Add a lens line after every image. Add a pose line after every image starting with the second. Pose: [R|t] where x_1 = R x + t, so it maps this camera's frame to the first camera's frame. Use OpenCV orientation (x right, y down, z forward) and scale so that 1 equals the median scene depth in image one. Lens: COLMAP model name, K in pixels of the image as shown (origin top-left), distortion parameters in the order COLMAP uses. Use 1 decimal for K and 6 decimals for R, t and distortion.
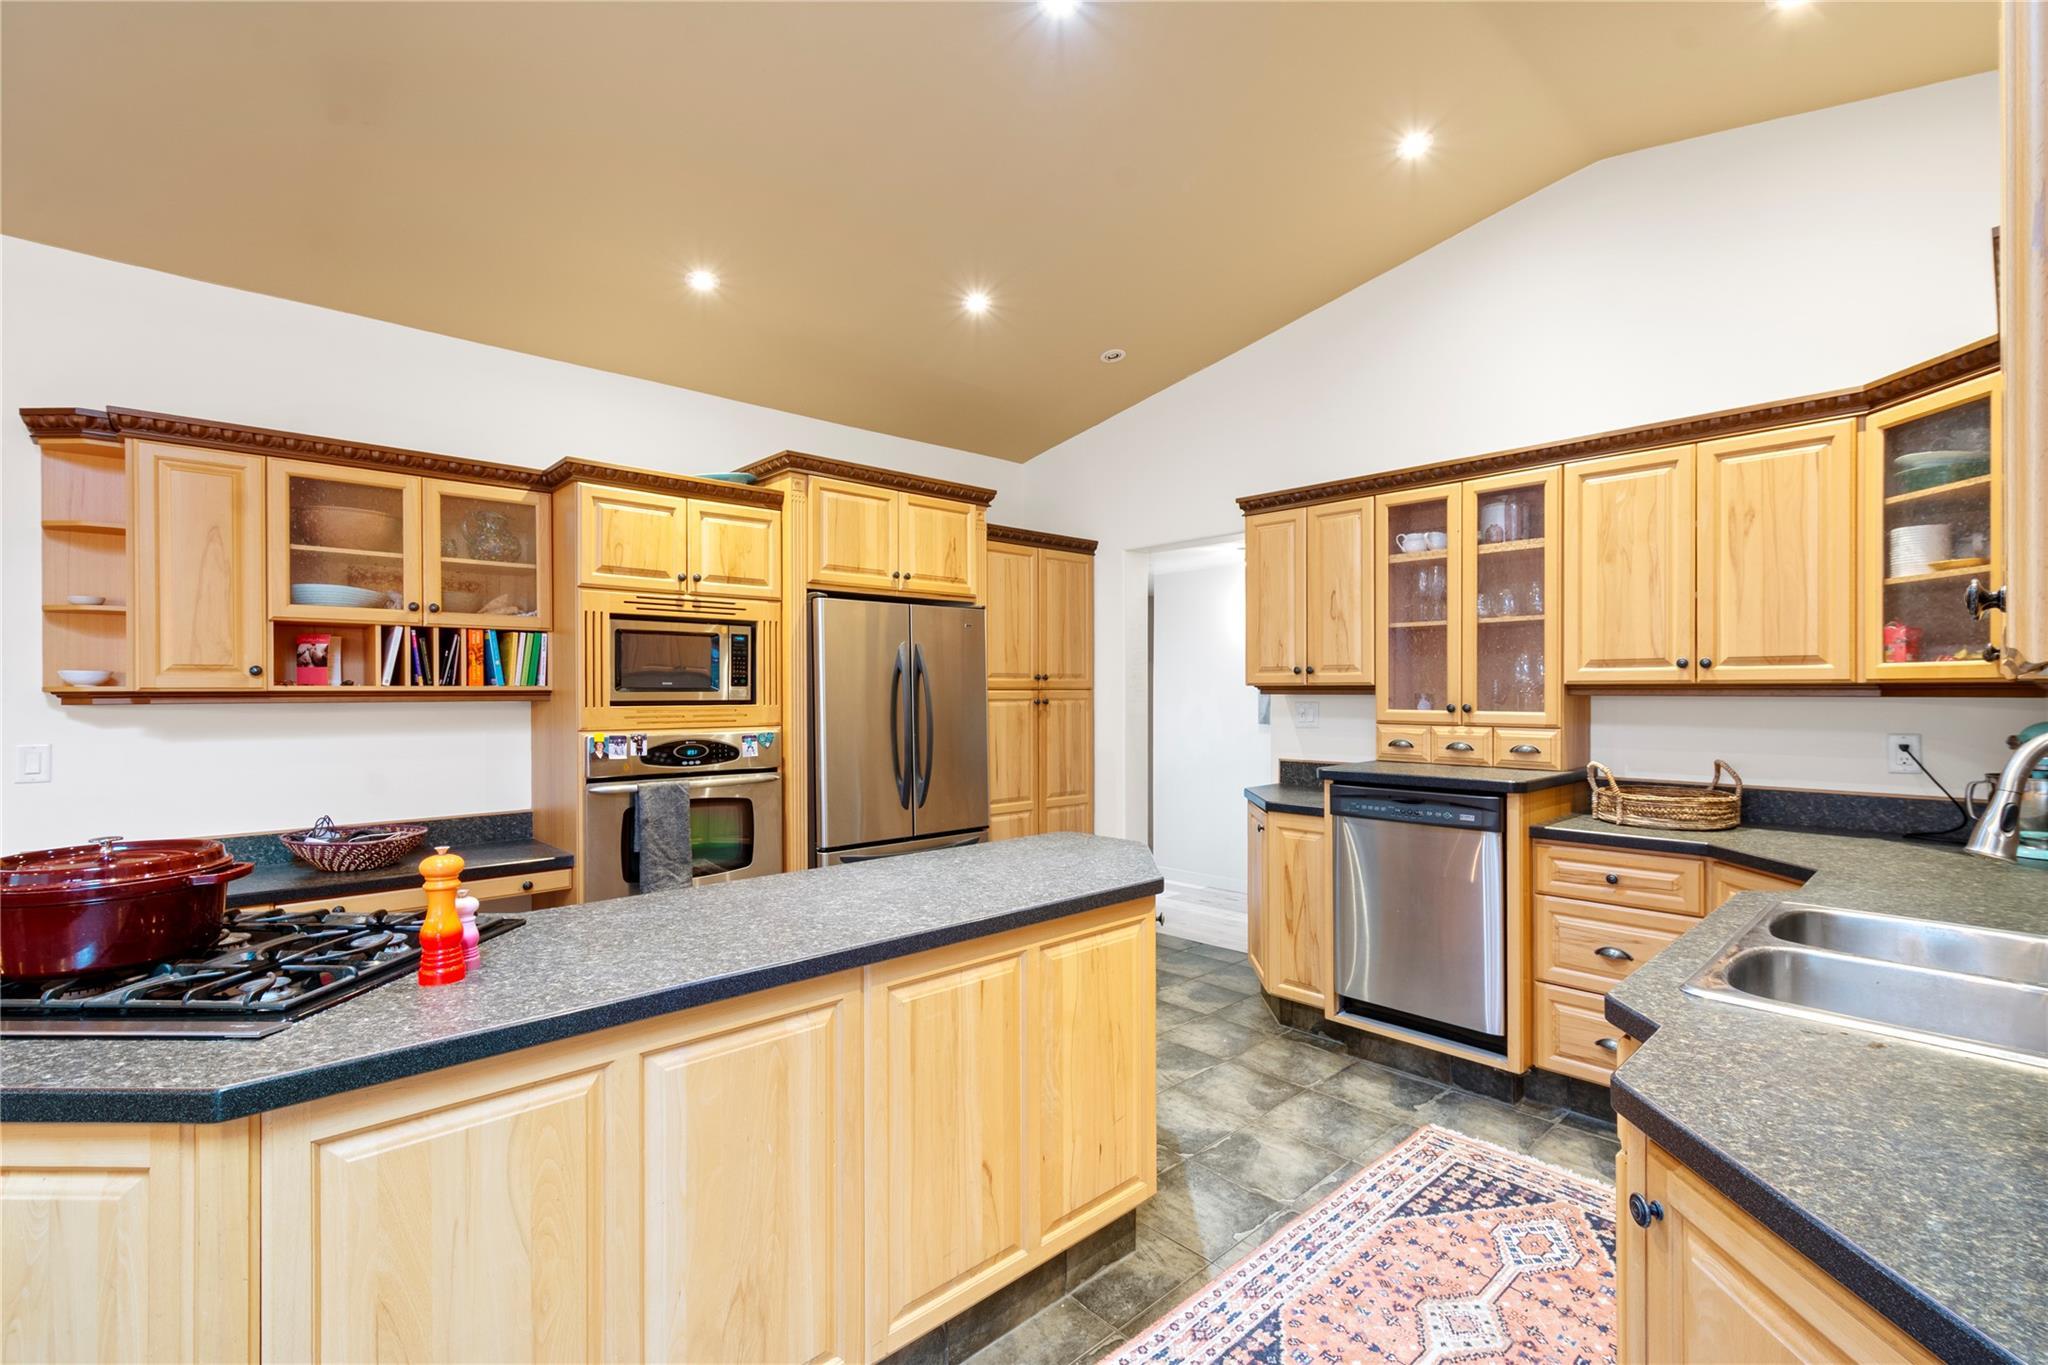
lens RADIAL K [[929.1, 0, 1023.4], [0, 929.1, 681.7], [0, 0, 1]] dist [0.001977, 0.000153]
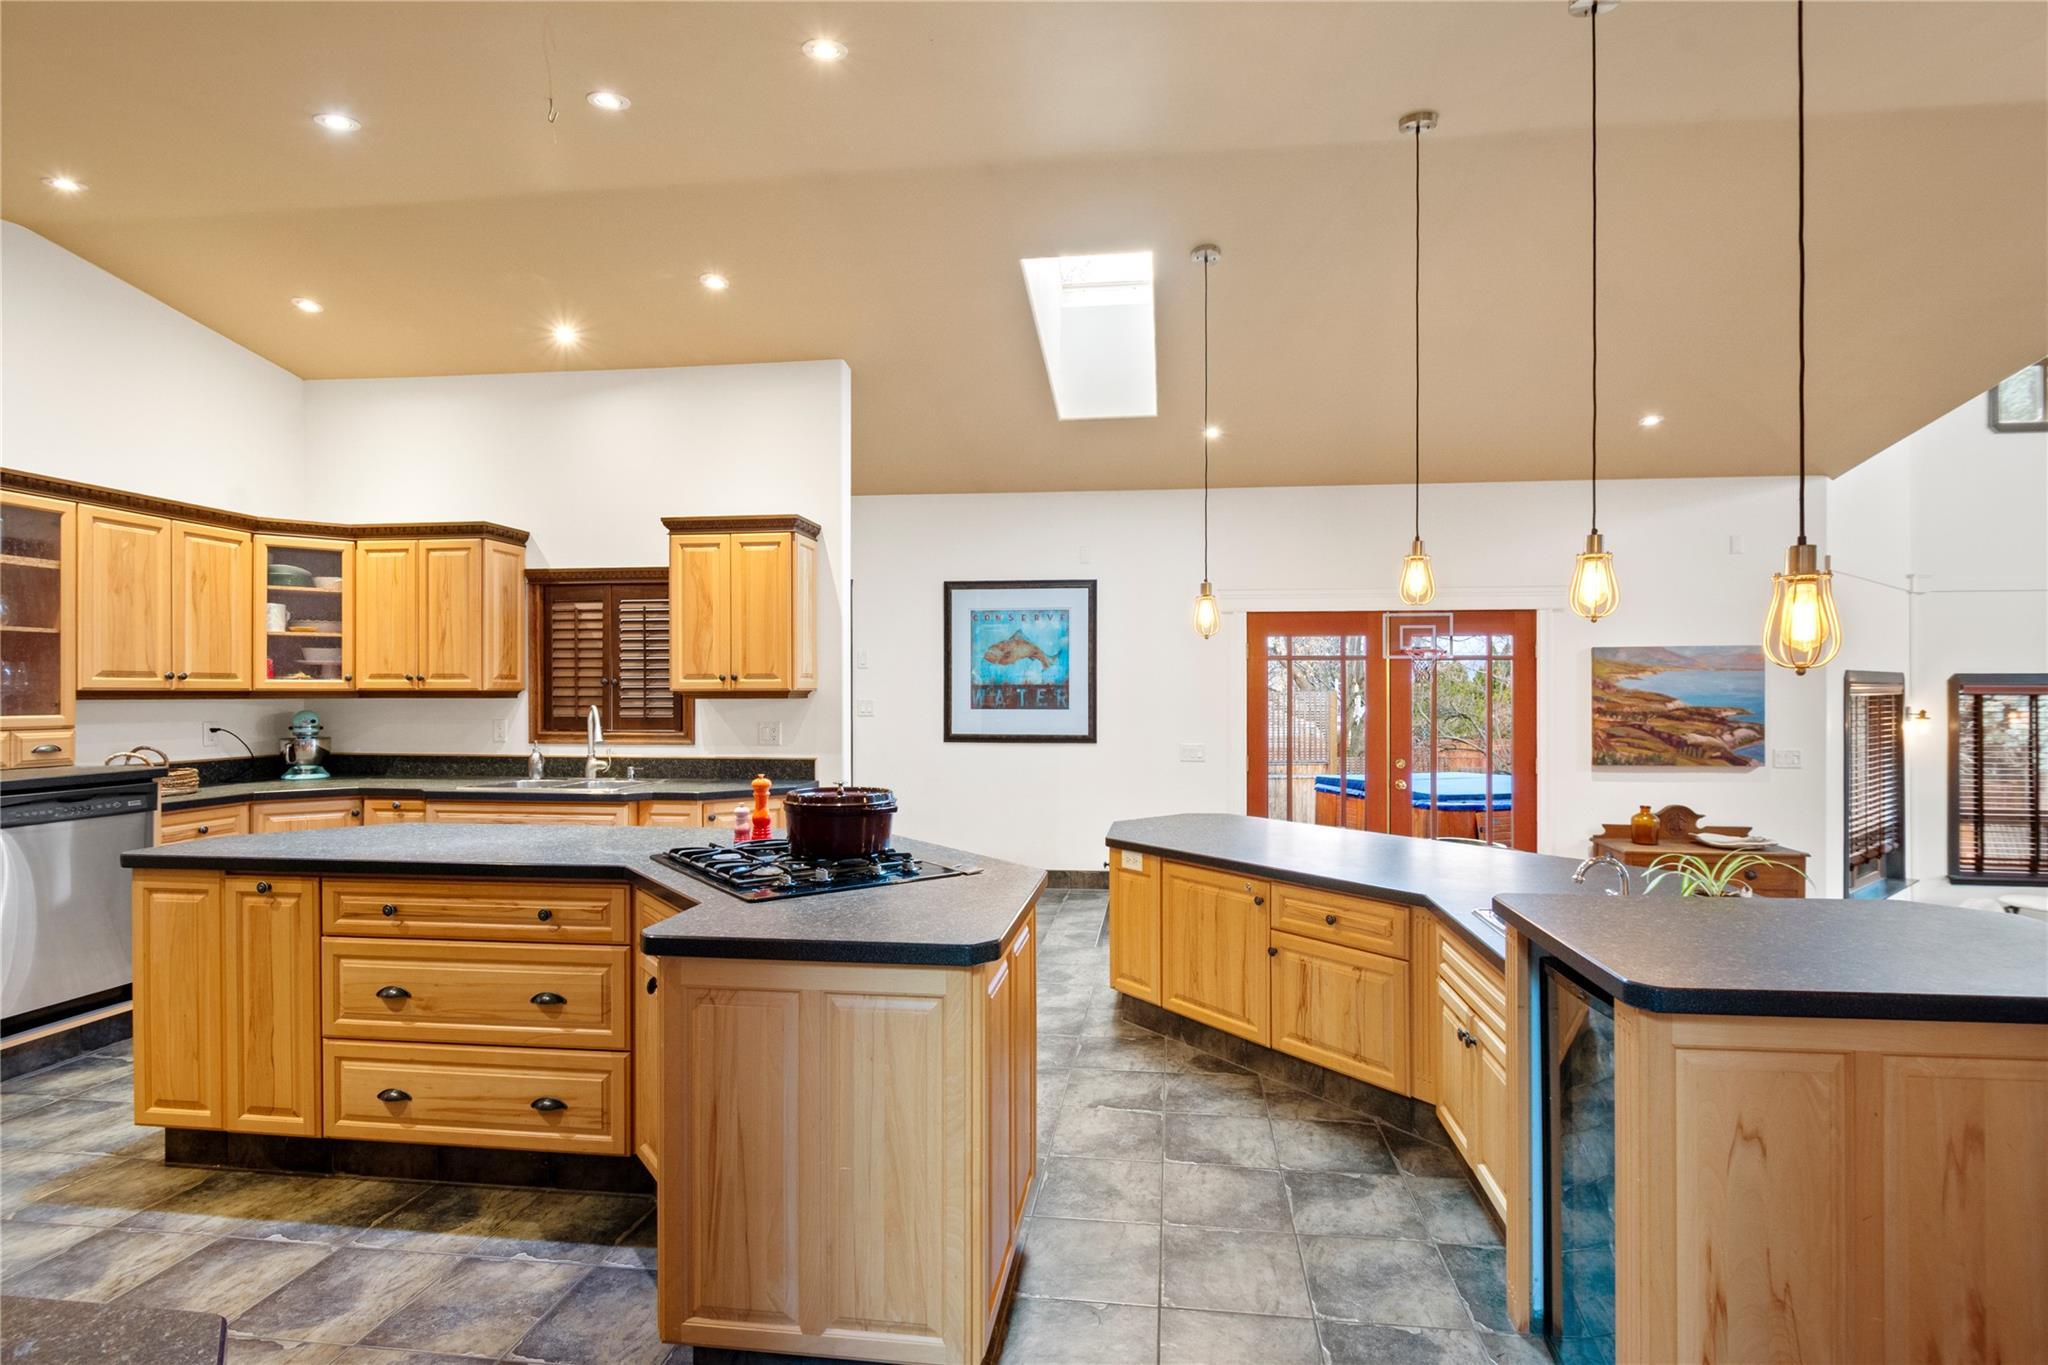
lens RADIAL K [[969.8, 0, 1037.7], [0, 969.8, 696.9], [0, 0, 1]] dist [-0.004128, -0.001099]
pose [[-0.637449, 0.002135, 0.770490, -1.199598], [0.002006, 0.999997, -0.001110, 0.015381], [-0.770490, 0.000838, -0.637451, 0.896154]]
